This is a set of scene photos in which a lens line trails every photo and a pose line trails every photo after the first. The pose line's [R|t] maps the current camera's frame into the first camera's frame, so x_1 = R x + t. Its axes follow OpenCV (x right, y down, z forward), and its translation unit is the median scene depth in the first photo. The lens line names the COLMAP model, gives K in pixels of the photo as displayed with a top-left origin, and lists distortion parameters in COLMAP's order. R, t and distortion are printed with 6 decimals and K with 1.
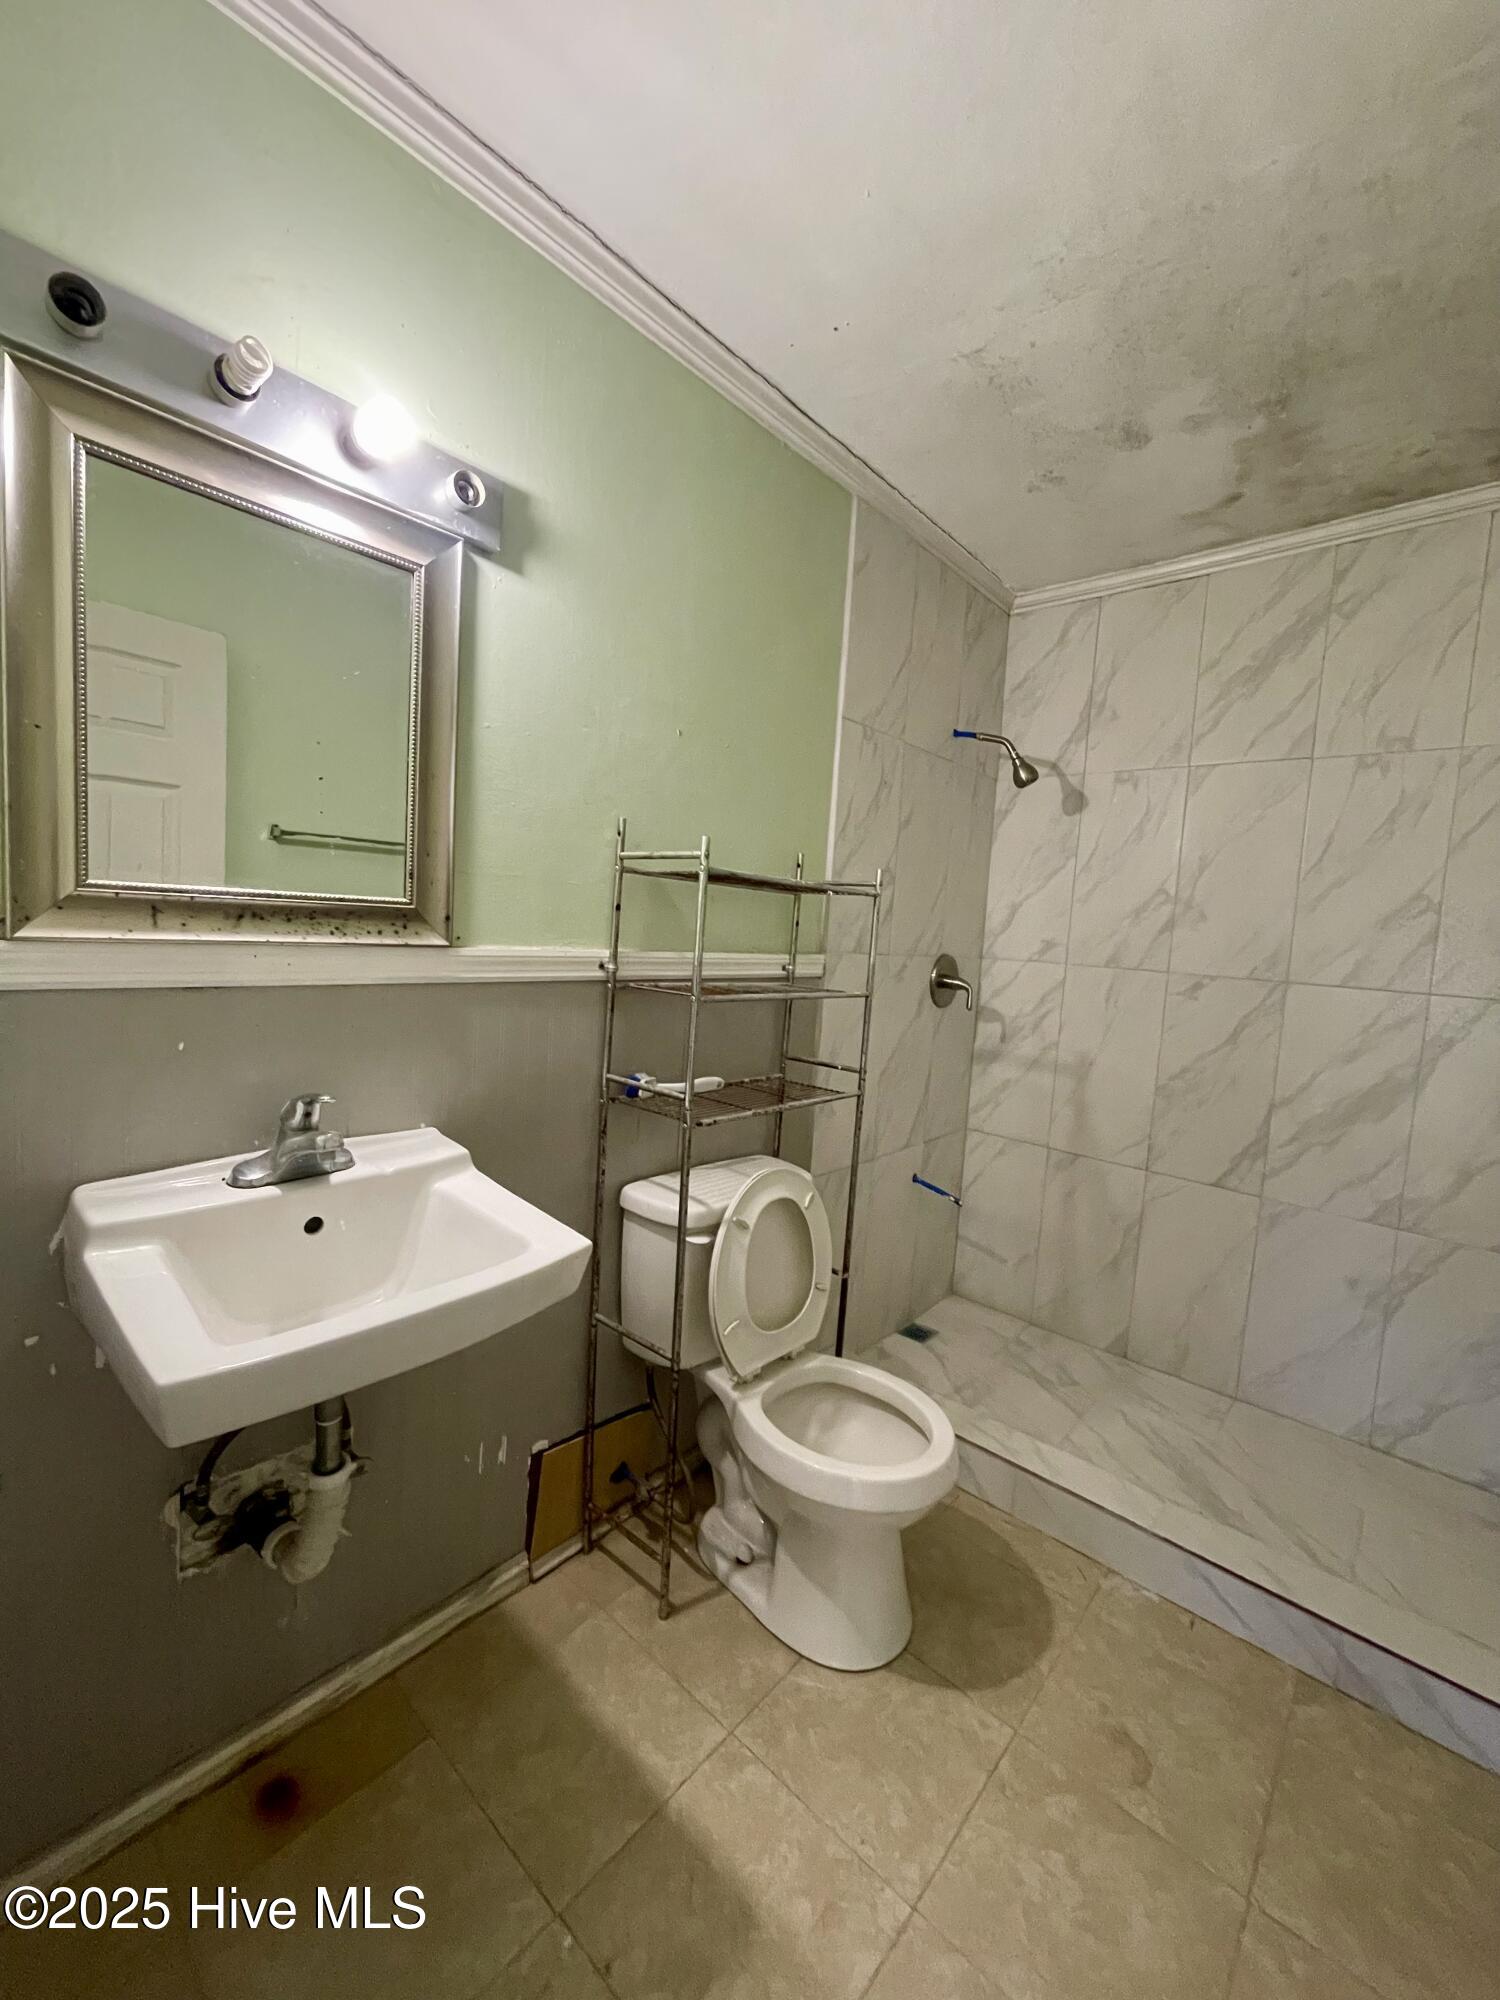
lens RADIAL K [[809.2, 0, 753.7], [0, 809.2, 990.9], [0, 0, 1]] dist [-0.001767, 0.000746]
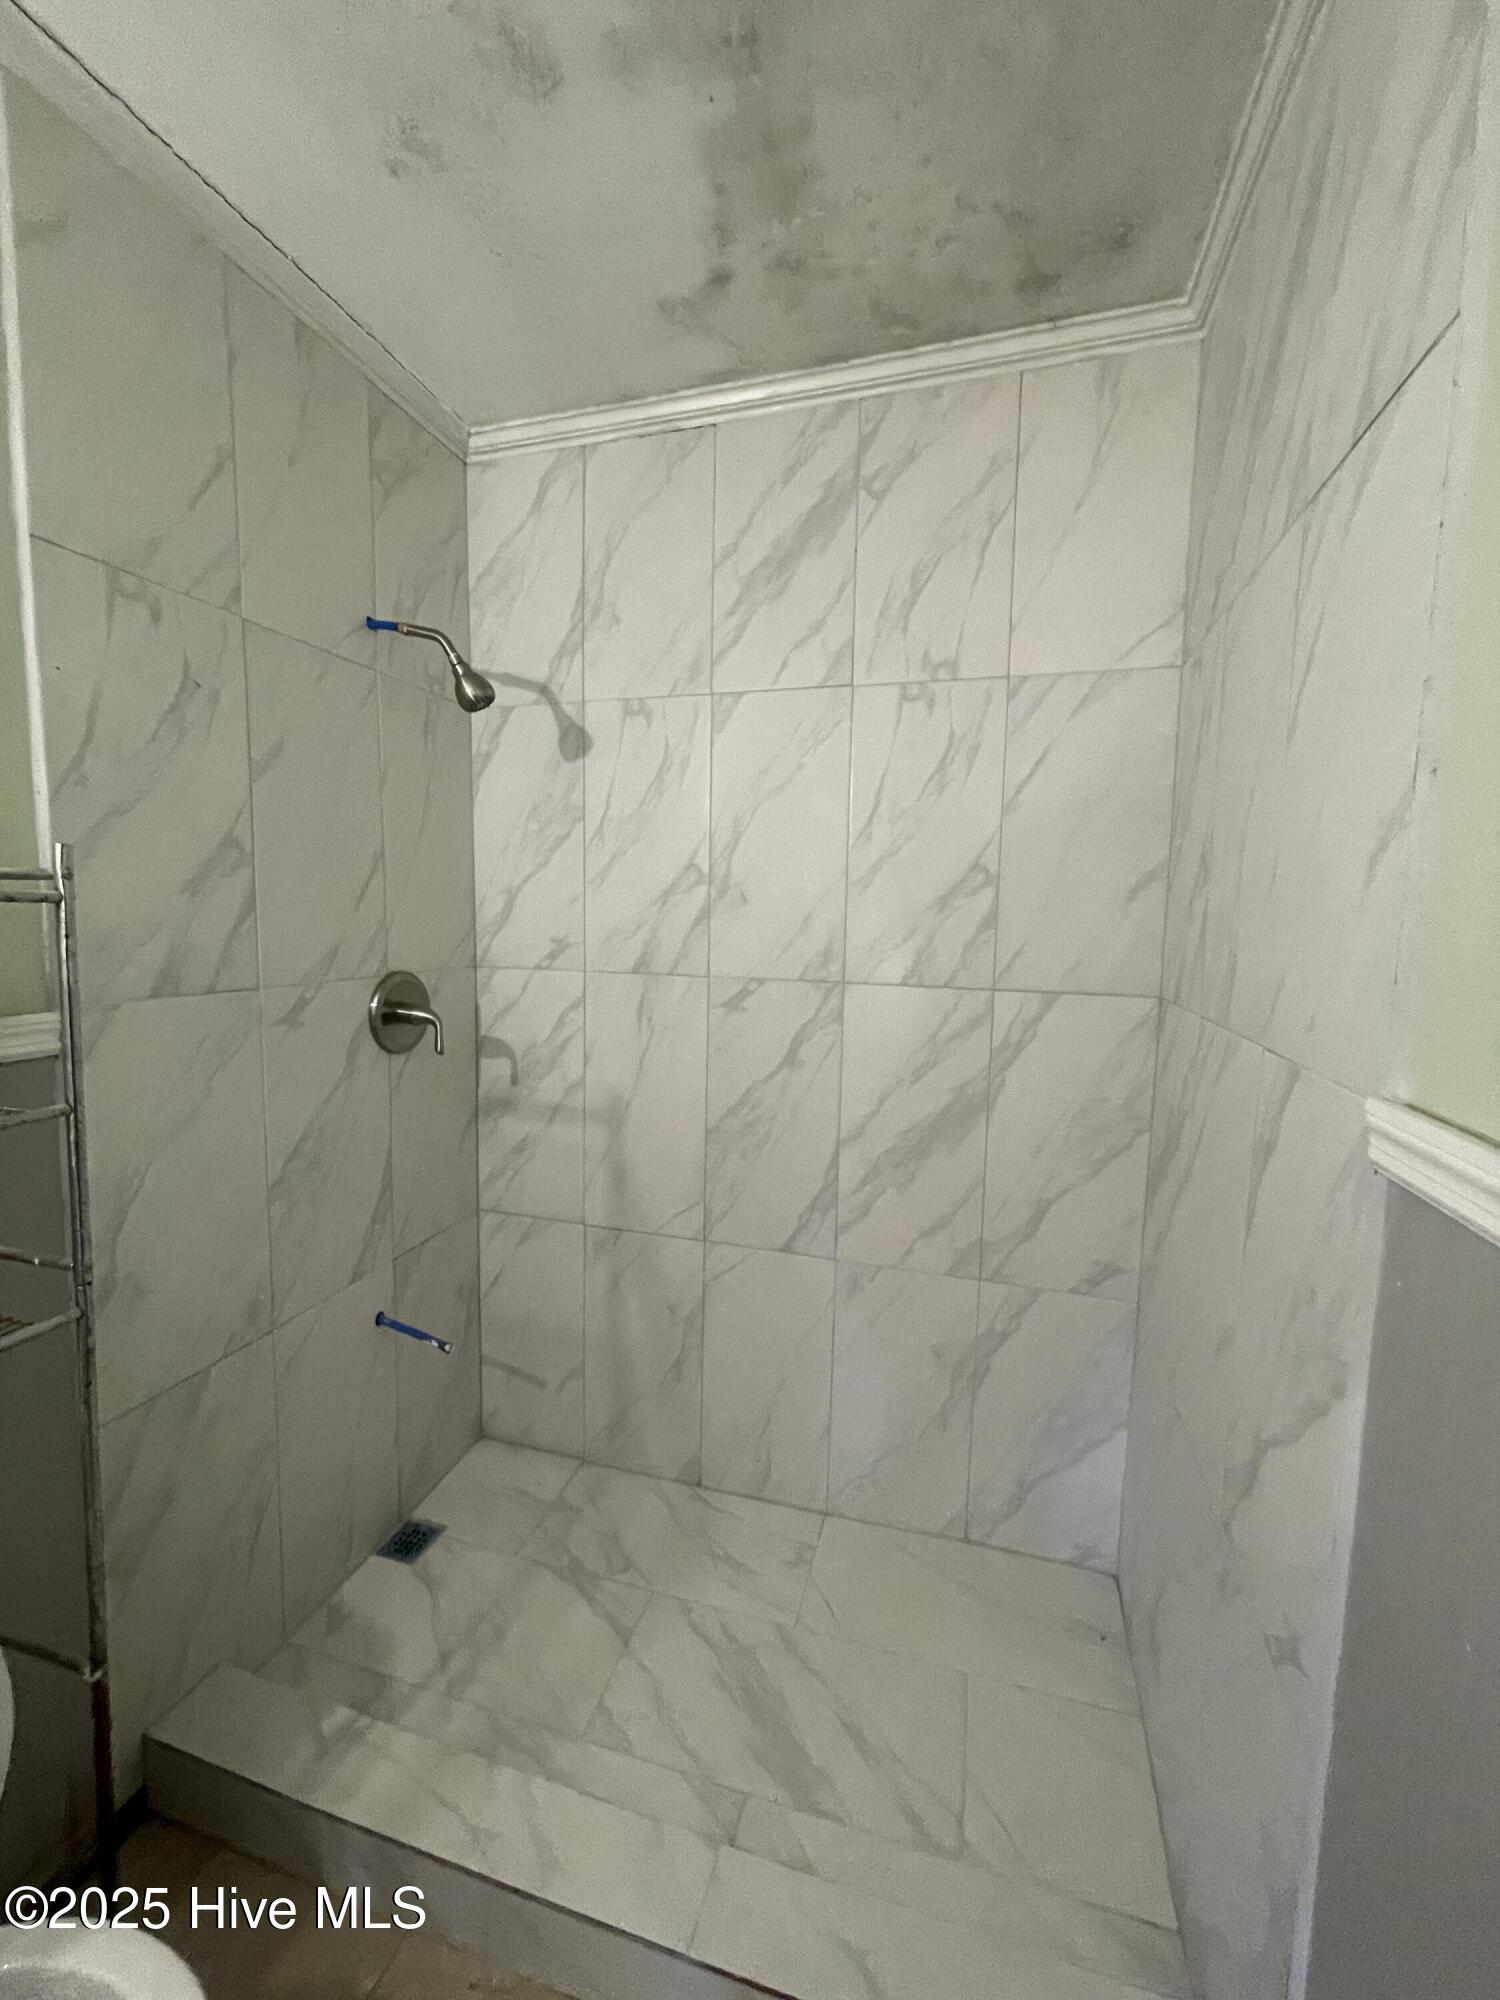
lens RADIAL K [[809.2, 0, 744.6], [0, 809.2, 995.6], [0, 0, 1]] dist [-0.001767, 0.000746]
pose [[0.910724, -0.090360, 0.403010, 0.245708], [0.074567, 0.995712, 0.054743, -0.044185], [-0.406229, -0.019804, 0.913557, 0.314037]]
